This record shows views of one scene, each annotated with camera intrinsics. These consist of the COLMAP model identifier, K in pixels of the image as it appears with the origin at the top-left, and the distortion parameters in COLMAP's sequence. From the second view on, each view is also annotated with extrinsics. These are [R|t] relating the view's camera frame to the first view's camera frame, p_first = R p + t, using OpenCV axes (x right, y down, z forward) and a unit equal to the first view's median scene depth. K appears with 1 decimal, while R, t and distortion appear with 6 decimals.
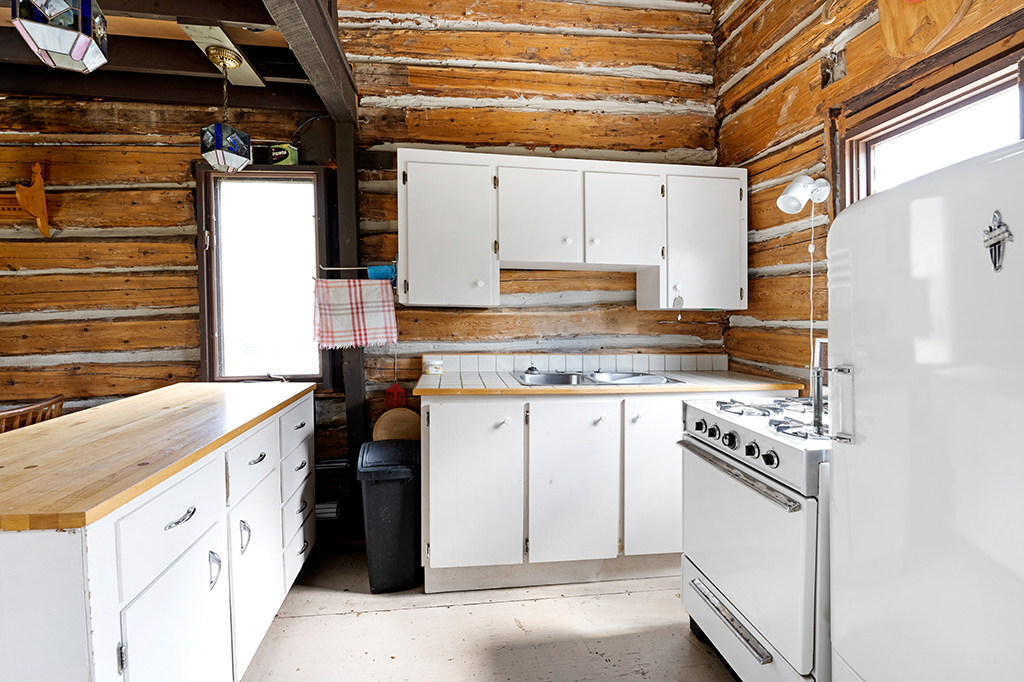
lens RADIAL K [[444.4, 0, 503.6], [0, 444.4, 335.2], [0, 0, 1]] dist [-0.013046, 0.000549]
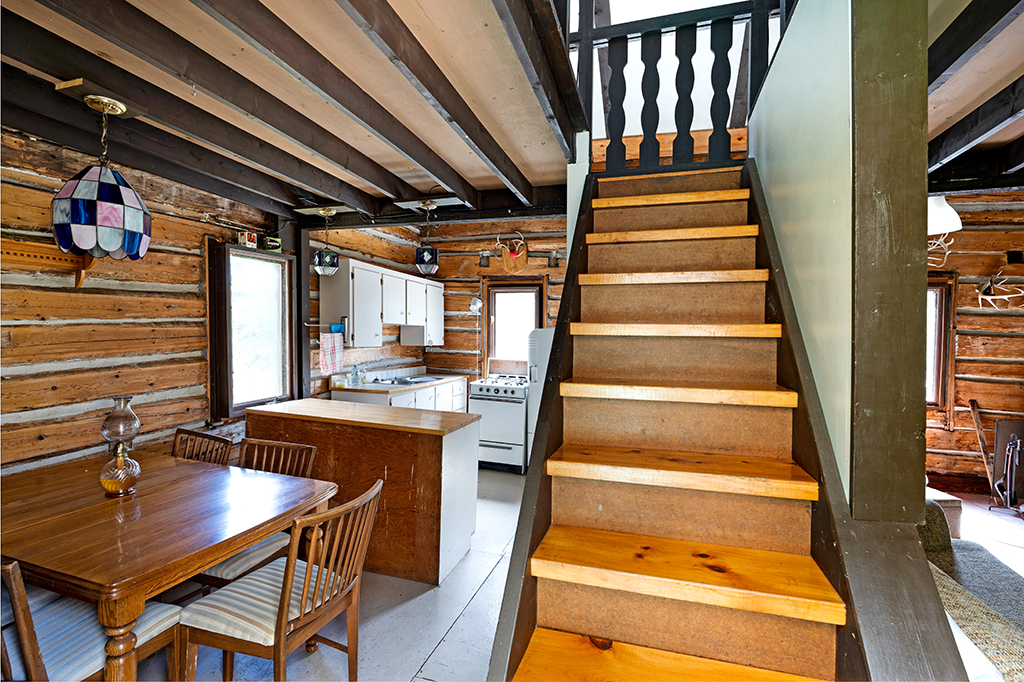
lens RADIAL K [[474.2, 0, 506.0], [0, 474.2, 340.4], [0, 0, 1]] dist [-0.015564, 0.001539]
pose [[0.431064, -0.009255, 0.902274, -1.564461], [0.018911, 0.999820, 0.001222, -0.082781], [-0.902123, 0.016536, 0.431161, -0.346313]]
